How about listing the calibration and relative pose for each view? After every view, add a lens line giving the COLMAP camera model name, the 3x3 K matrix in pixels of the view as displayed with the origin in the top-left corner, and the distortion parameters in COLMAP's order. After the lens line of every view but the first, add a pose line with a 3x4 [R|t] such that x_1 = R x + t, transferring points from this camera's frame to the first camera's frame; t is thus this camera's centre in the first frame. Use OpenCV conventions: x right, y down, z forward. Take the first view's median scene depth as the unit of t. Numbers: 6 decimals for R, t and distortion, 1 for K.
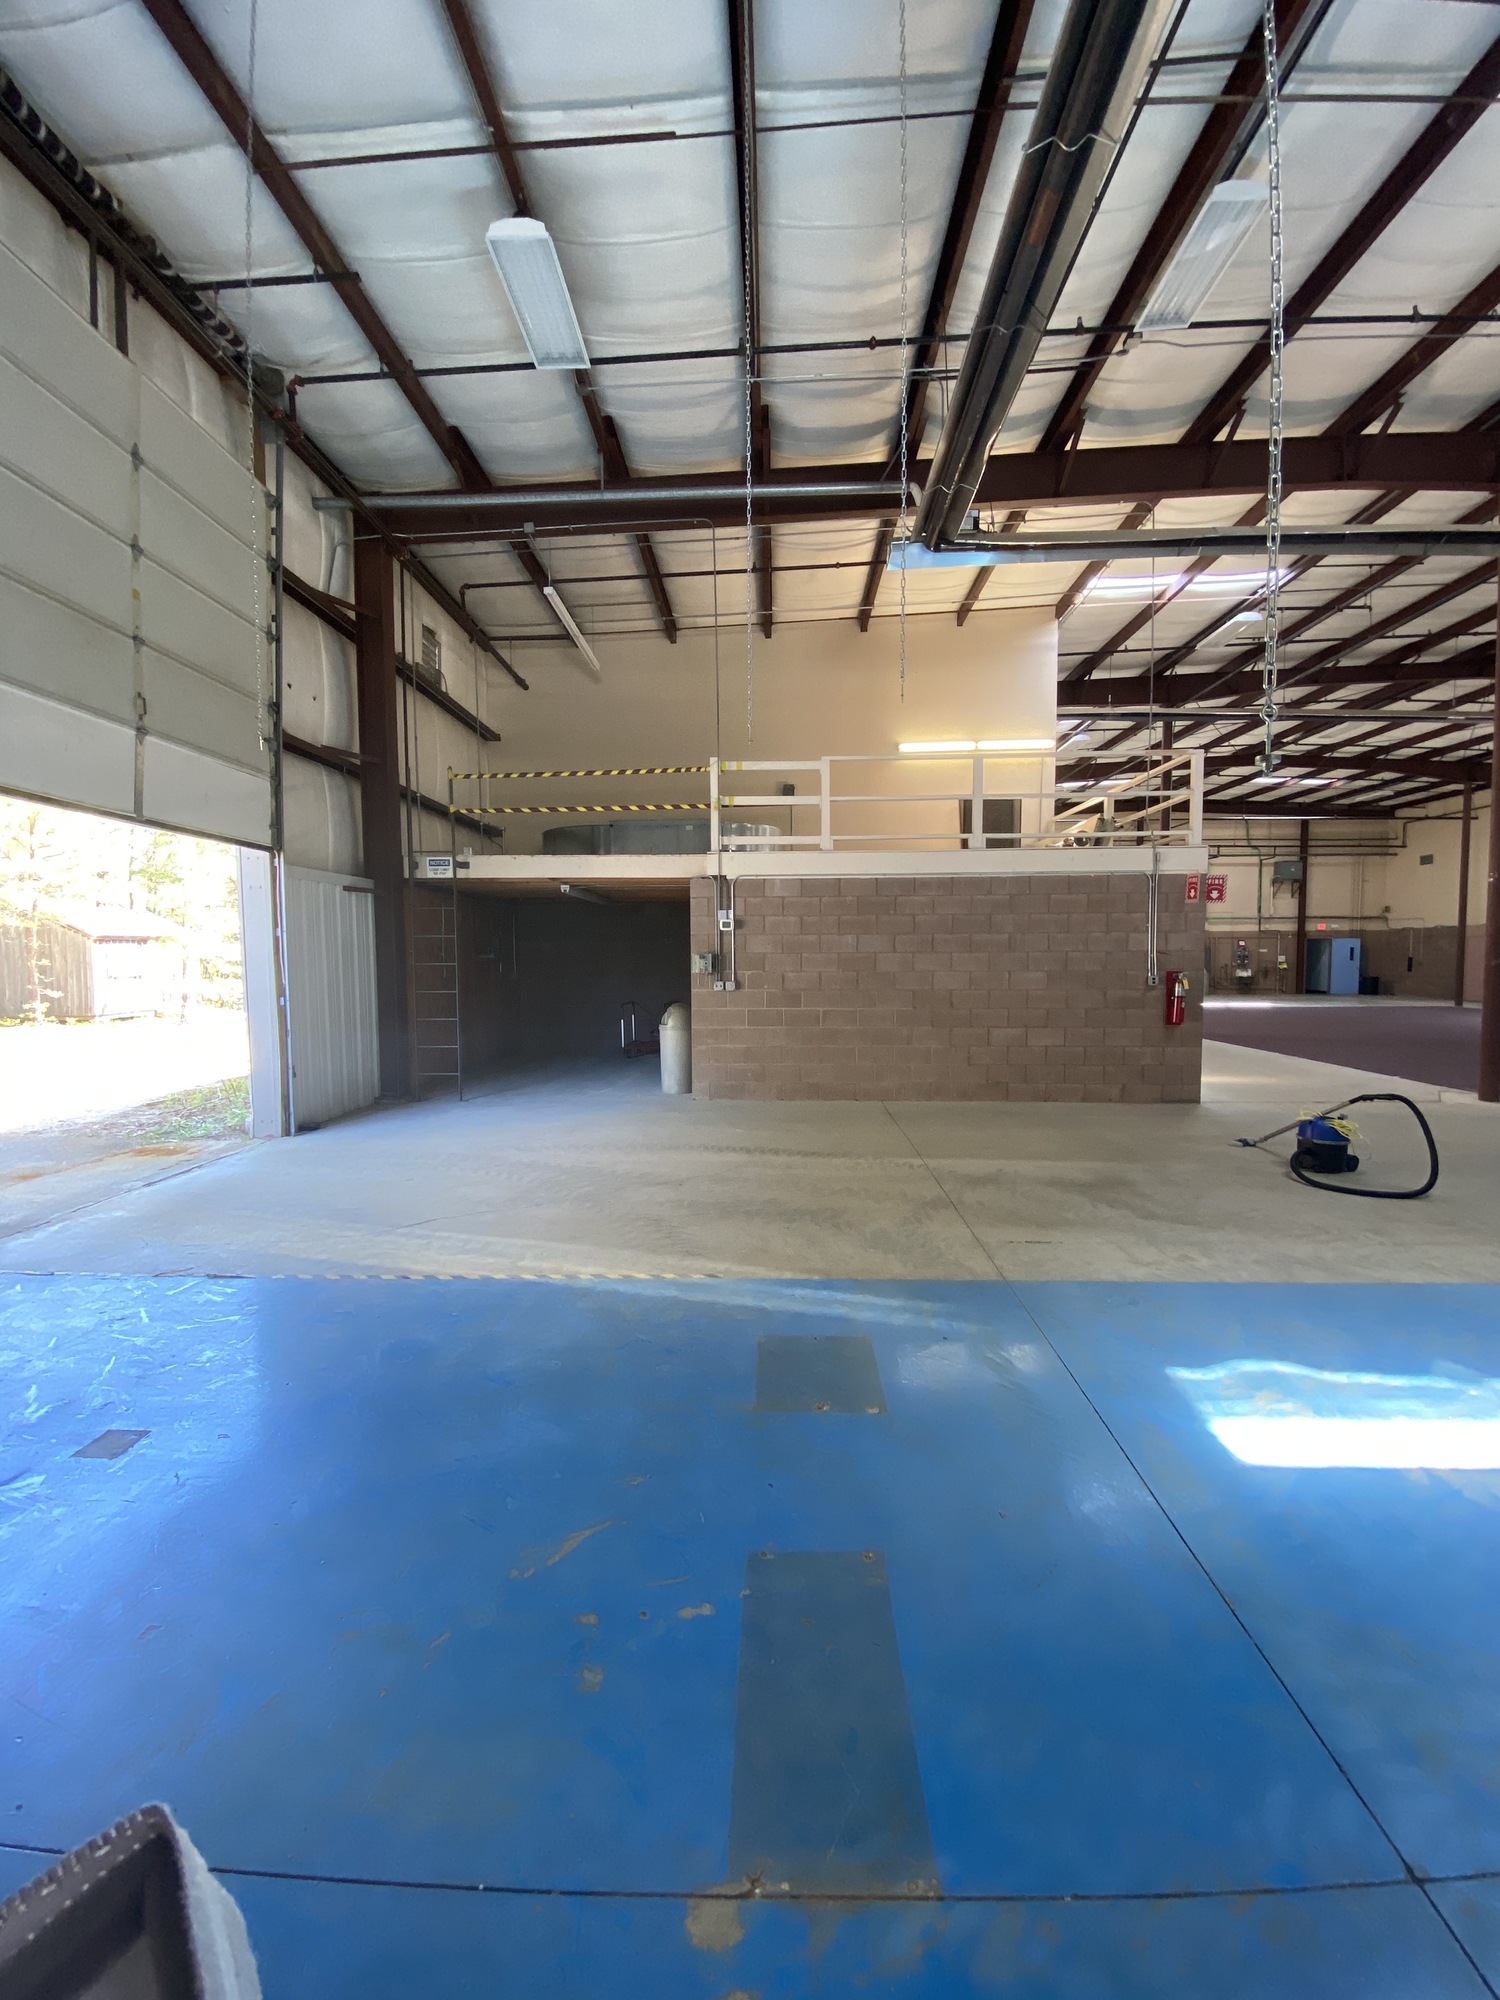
lens RADIAL K [[813.6, 0, 769.1], [0, 813.6, 1012.8], [0, 0, 1]] dist [-0.016957, -0.000495]
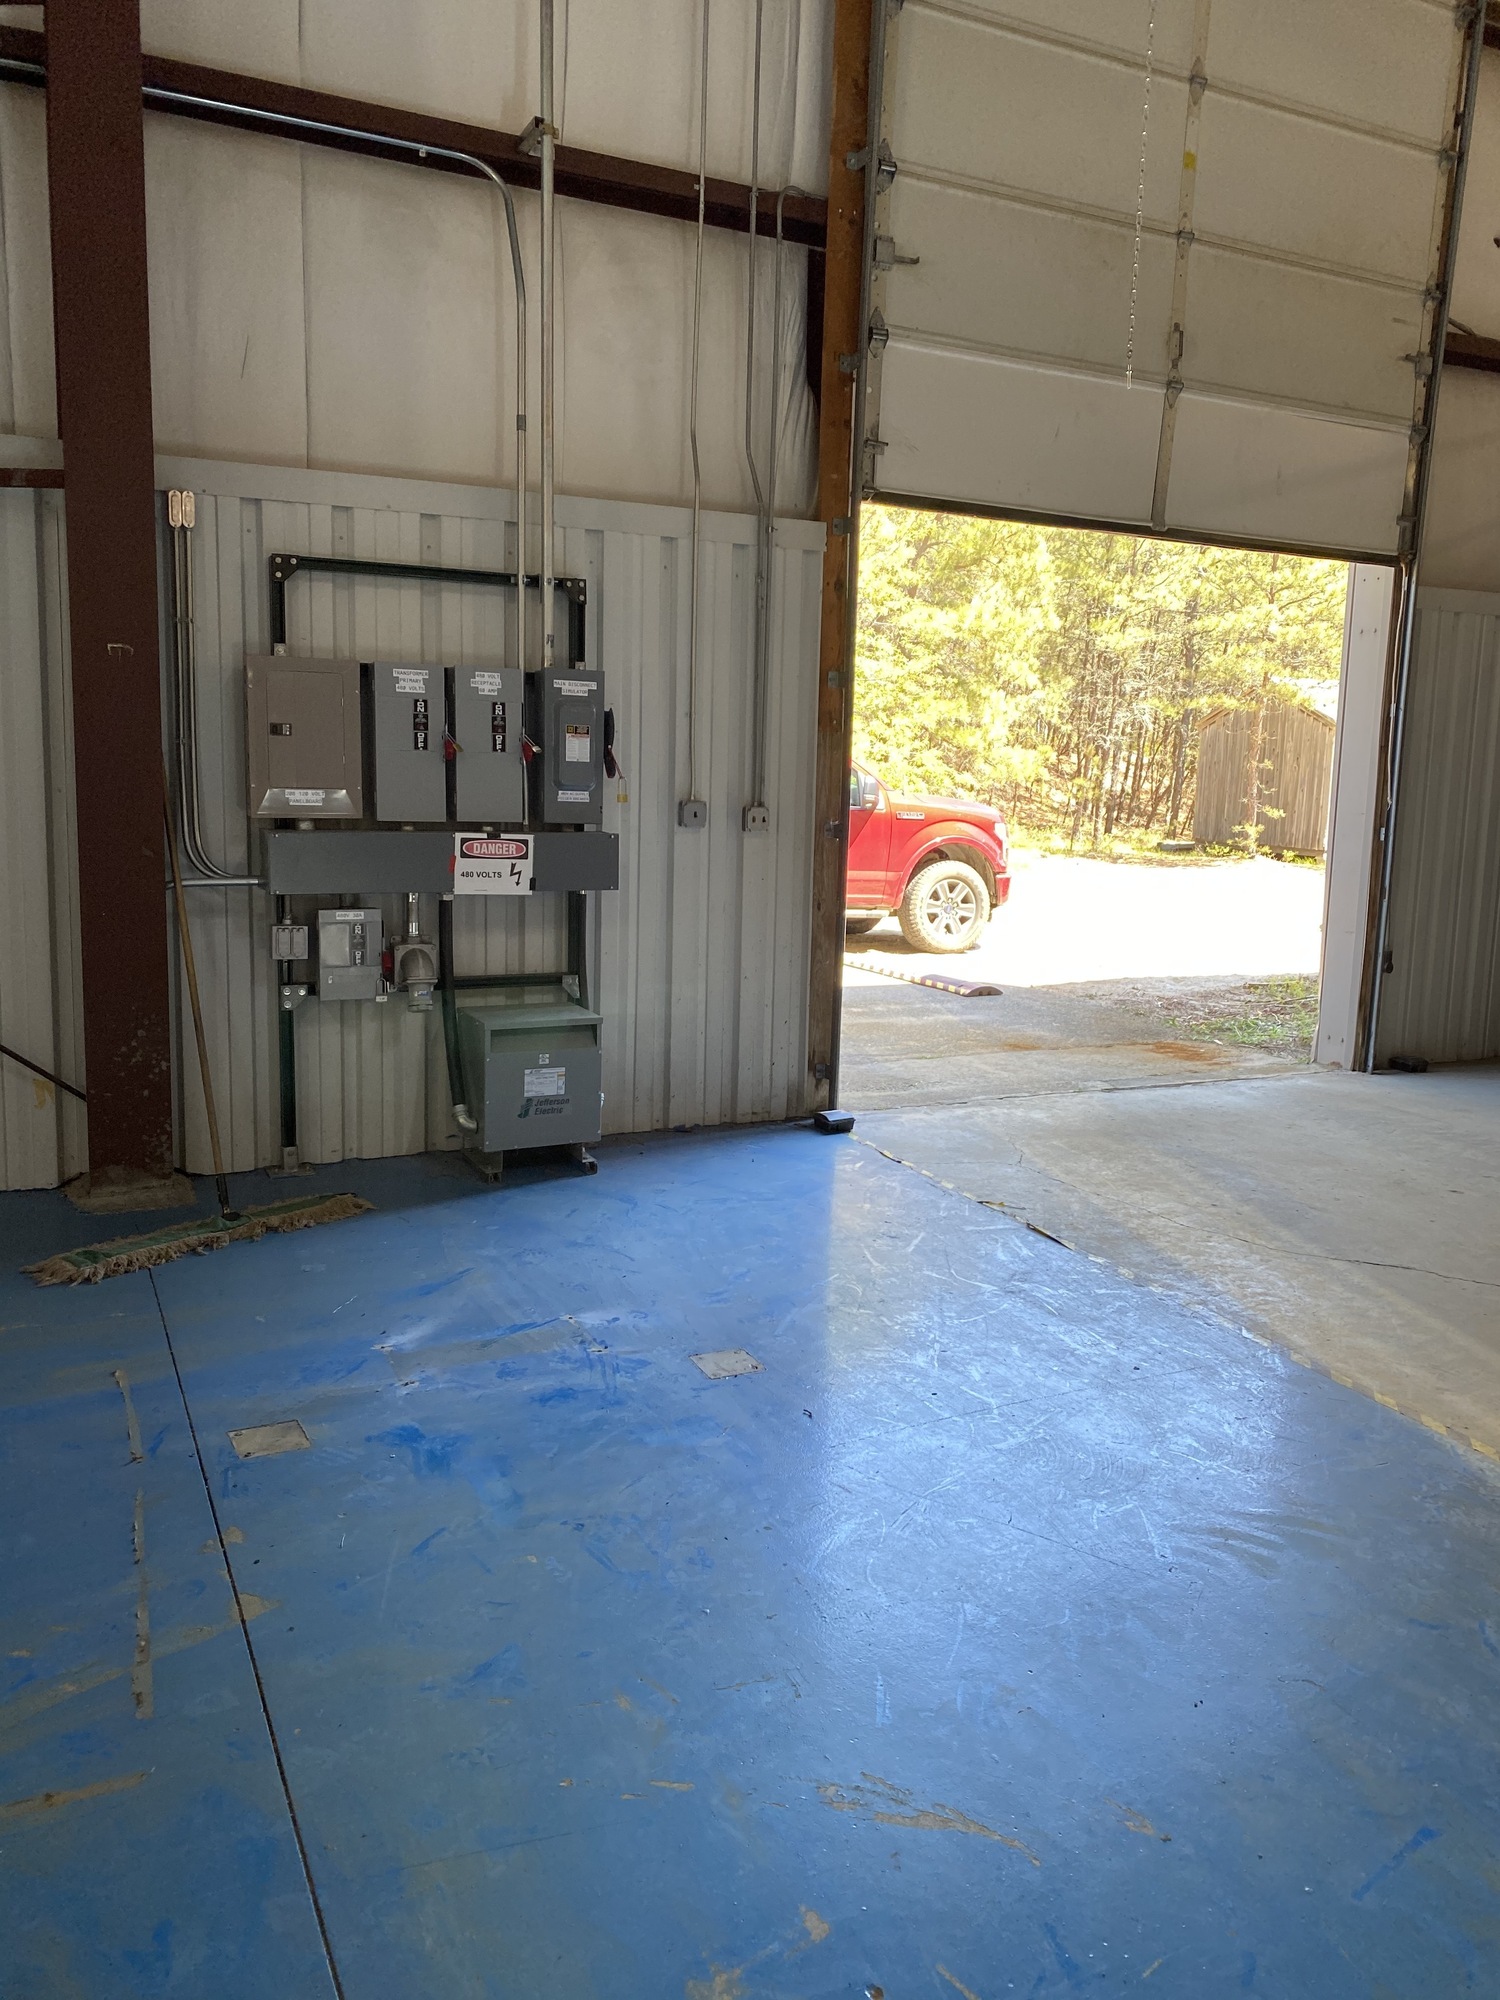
lens RADIAL K [[1511.7, 0, 750.0], [0, 1511.7, 1000.0], [0, 0, 1]] dist [-0.000692, -0.001988]
pose [[0.433751, 0.165606, -0.885683, 0.169369], [-0.095821, 0.985868, 0.137412, -0.003335], [0.895923, 0.025265, 0.443490, 0.145274]]
